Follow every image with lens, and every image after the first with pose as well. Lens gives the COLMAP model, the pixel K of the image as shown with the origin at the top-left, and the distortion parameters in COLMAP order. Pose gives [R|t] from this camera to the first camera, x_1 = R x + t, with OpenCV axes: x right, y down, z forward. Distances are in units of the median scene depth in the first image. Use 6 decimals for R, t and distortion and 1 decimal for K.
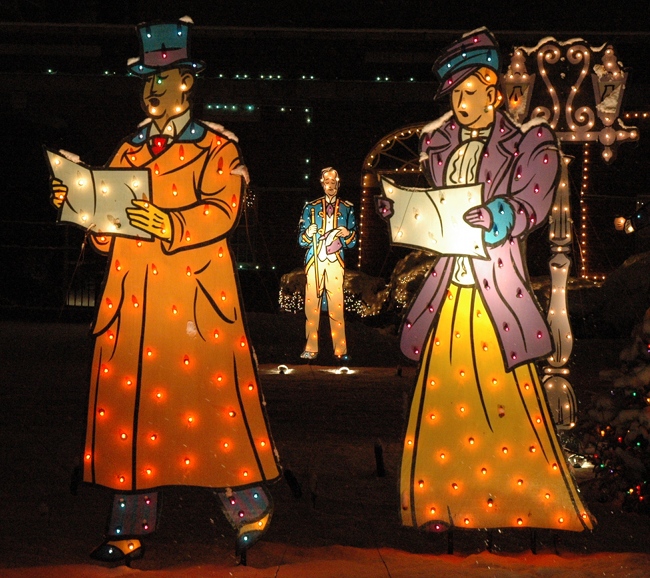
lens RADIAL K [[1460.4, 0, 324.9], [0, 1460.4, 289.8], [0, 0, 1]] dist [0.047921, 0.000000]
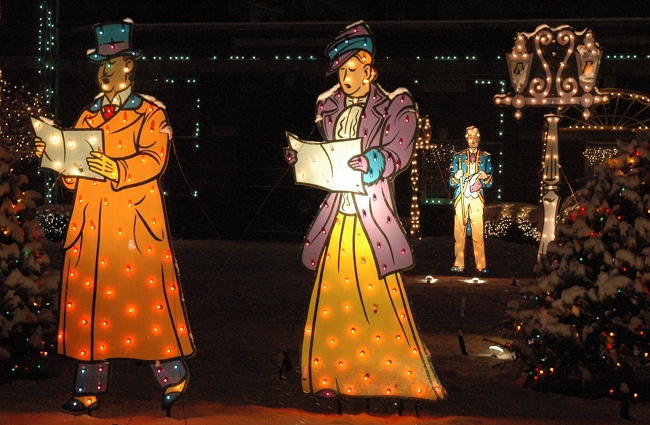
lens RADIAL K [[1100.4, 0, 329.1], [0, 1100.4, 235.2], [0, 0, 1]] dist [0.019031, 0.000000]
pose [[0.988115, 0.005346, -0.153623, 0.232750], [-0.003136, 0.999888, 0.014626, 0.001502], [0.153684, -0.013970, 0.988021, 0.001174]]
